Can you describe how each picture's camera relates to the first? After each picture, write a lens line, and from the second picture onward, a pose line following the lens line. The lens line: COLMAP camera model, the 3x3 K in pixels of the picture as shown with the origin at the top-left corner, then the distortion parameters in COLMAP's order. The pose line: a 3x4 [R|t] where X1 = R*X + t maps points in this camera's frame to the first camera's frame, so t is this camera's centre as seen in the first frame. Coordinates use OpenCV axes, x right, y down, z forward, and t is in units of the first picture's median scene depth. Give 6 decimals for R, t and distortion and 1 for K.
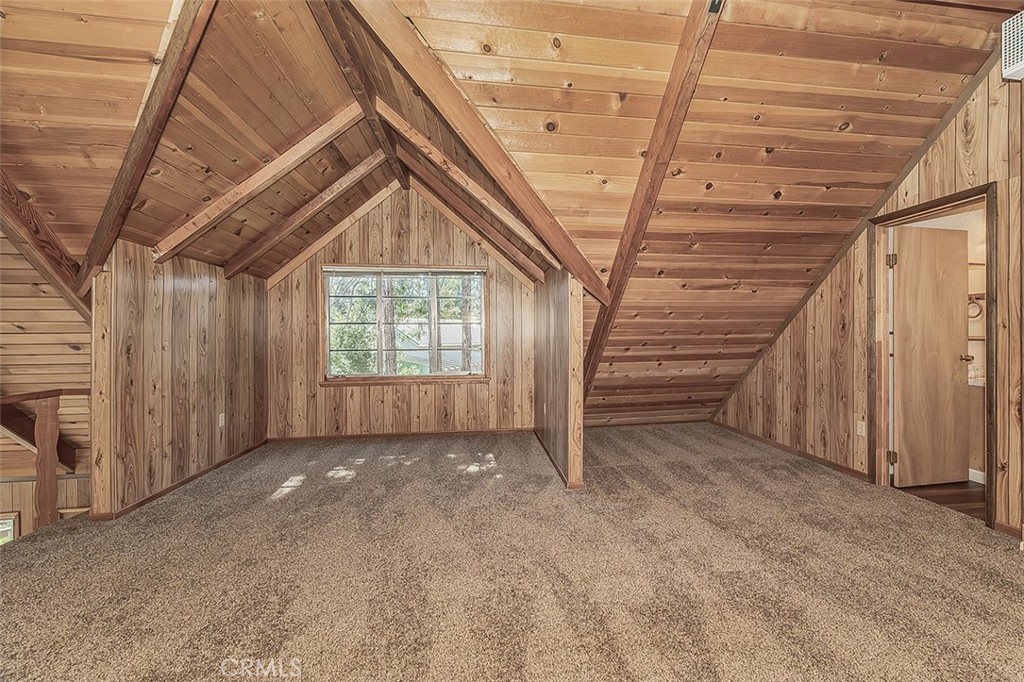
lens RADIAL K [[432.2, 0, 516.4], [0, 432.2, 340.2], [0, 0, 1]] dist [0.011888, 0.000537]
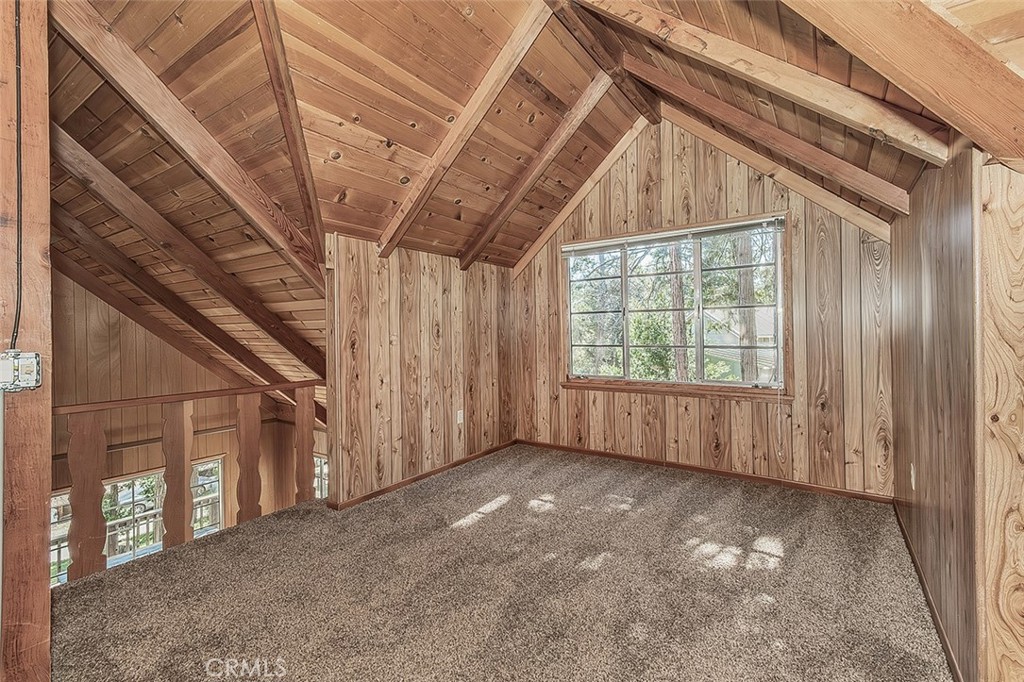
lens RADIAL K [[432.2, 0, 527.7], [0, 432.2, 331.8], [0, 0, 1]] dist [0.011888, 0.000537]
pose [[0.763891, -0.004090, -0.645333, 0.047202], [0.005705, 0.999984, 0.000416, -0.003742], [0.645320, -0.004000, 0.763902, 0.315386]]
